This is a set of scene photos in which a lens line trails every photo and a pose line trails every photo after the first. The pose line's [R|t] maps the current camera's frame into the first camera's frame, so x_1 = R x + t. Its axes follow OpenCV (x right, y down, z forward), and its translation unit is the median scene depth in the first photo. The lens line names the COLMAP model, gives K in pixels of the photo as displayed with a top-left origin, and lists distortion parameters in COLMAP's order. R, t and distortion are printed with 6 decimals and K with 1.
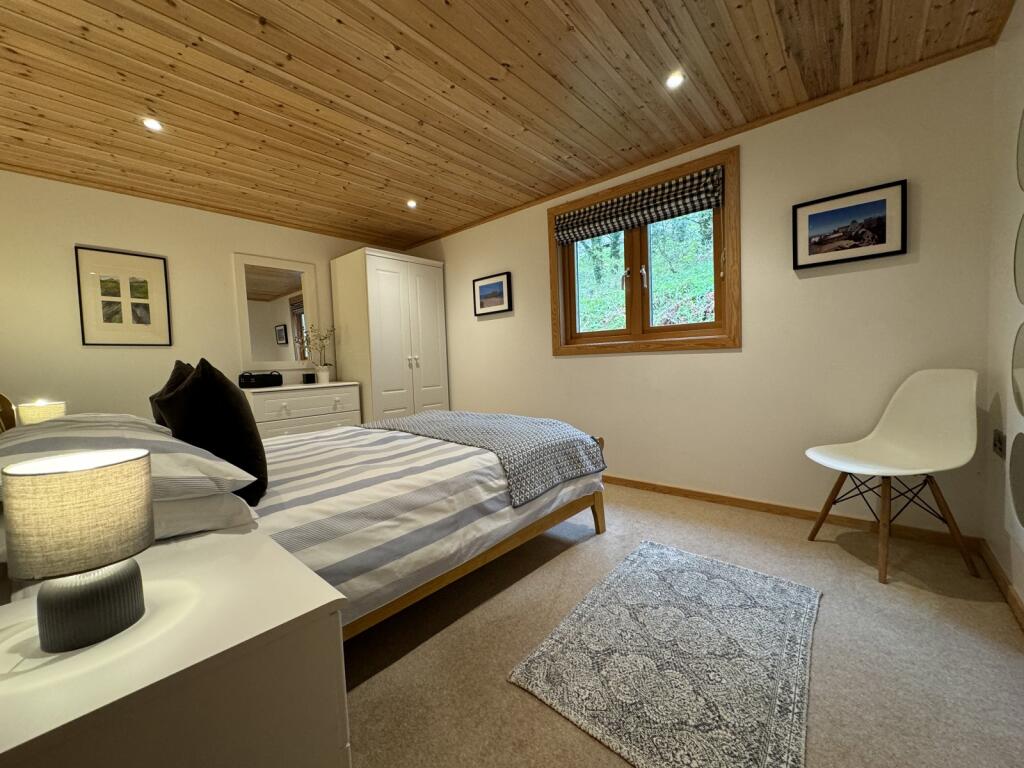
lens RADIAL K [[405.8, 0, 508.8], [0, 405.8, 381.7], [0, 0, 1]] dist [-0.001310, -0.000164]
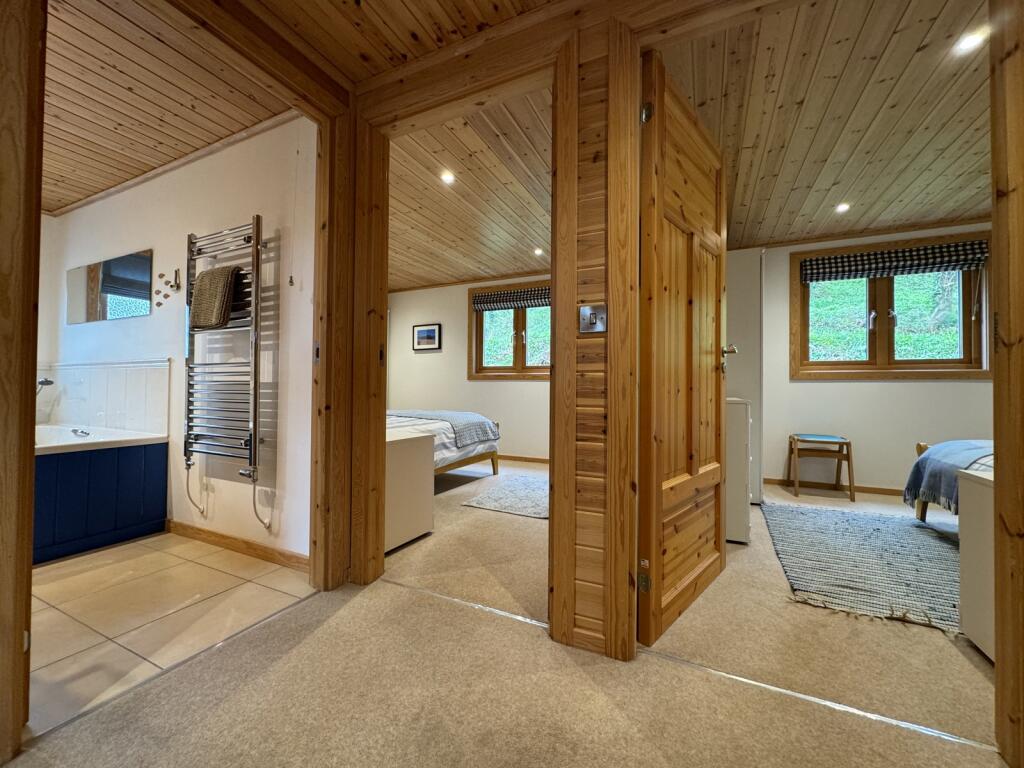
lens RADIAL K [[405.8, 0, 511.6], [0, 405.8, 383.7], [0, 0, 1]] dist [-0.001310, -0.000164]
pose [[0.961389, 0.051131, 0.270400, -0.158915], [-0.031810, 0.996649, -0.075362, 0.066240], [-0.273347, 0.063851, 0.959794, -0.579097]]
